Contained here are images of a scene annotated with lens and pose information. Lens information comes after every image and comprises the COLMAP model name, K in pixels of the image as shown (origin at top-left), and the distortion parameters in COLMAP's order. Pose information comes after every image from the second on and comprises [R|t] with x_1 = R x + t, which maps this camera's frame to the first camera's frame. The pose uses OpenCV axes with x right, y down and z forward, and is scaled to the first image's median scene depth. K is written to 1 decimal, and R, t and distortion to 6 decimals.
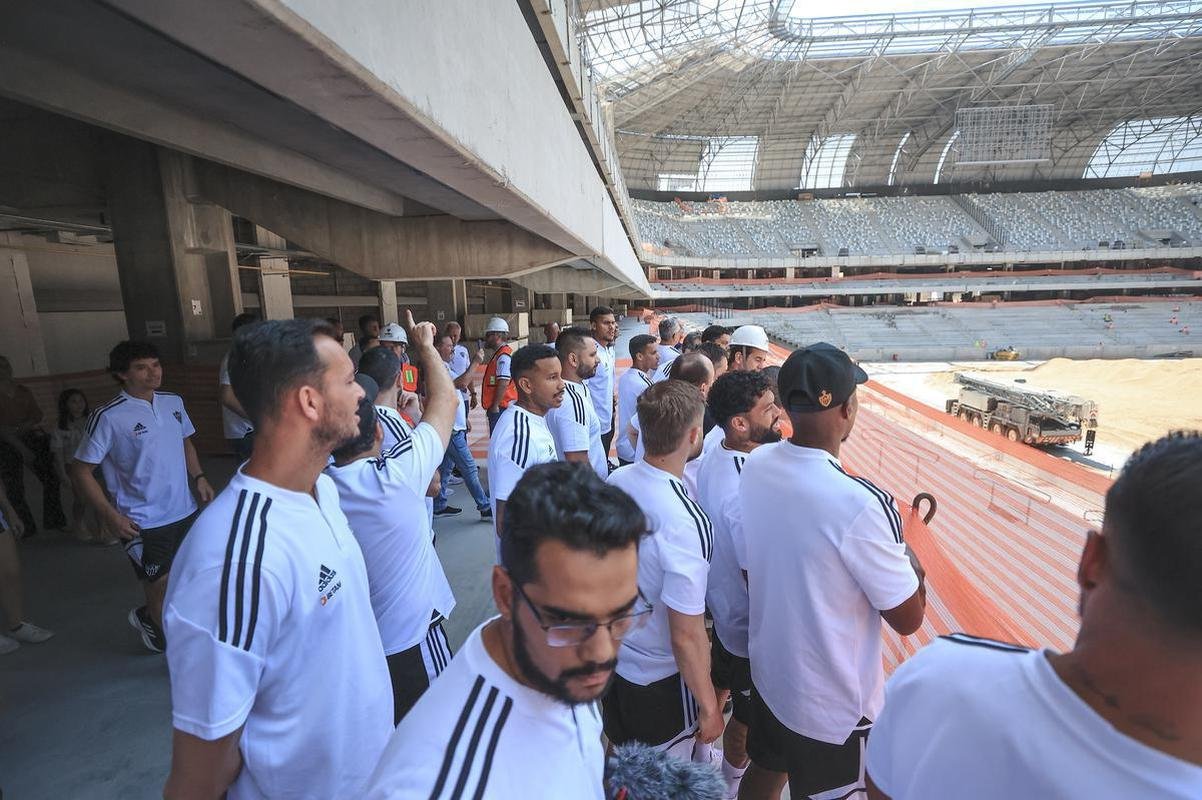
lens RADIAL K [[576.8, 0, 567.9], [0, 576.8, 385.6], [0, 0, 1]] dist [-0.035394, 0.009955]
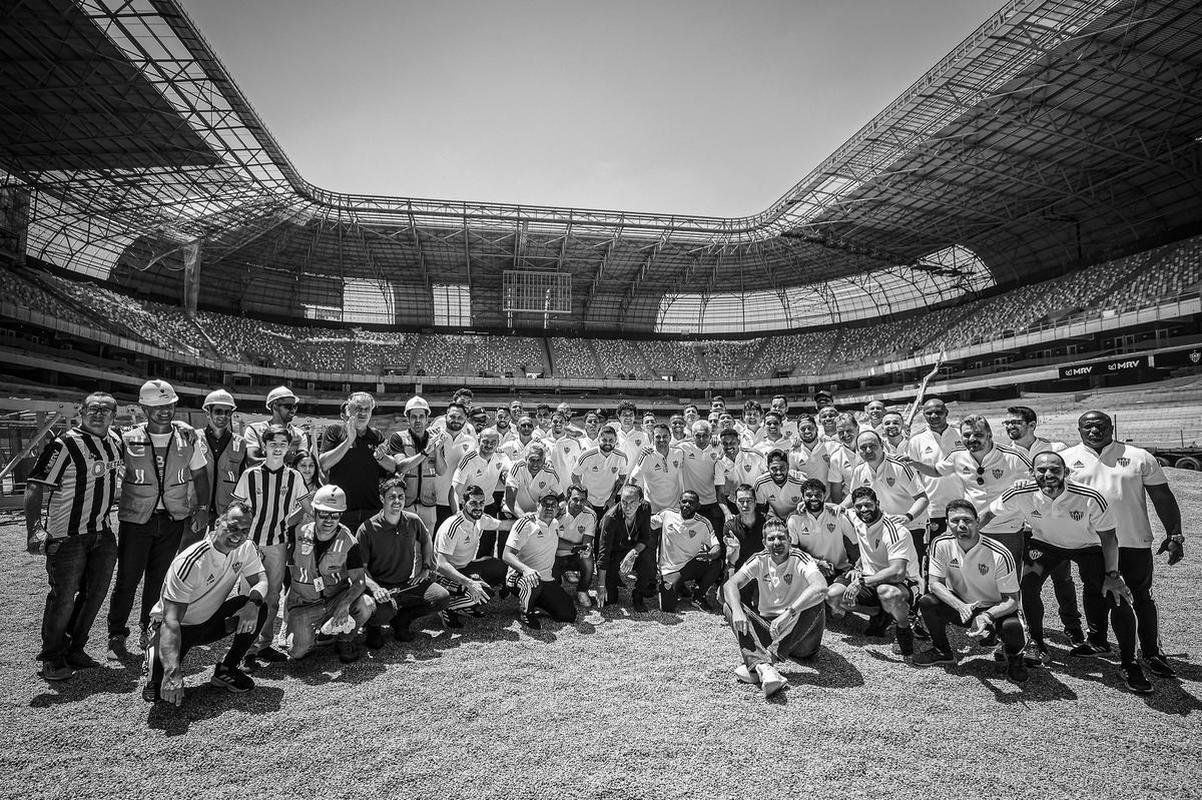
lens RADIAL K [[576.8, 0, 581.2], [0, 576.8, 394.9], [0, 0, 1]] dist [-0.035394, 0.009955]
pose [[0.961234, 0.048472, 0.271440, 0.393426], [0.016078, 0.972899, -0.230669, 0.082291], [-0.275265, 0.226091, 0.934404, -0.186343]]
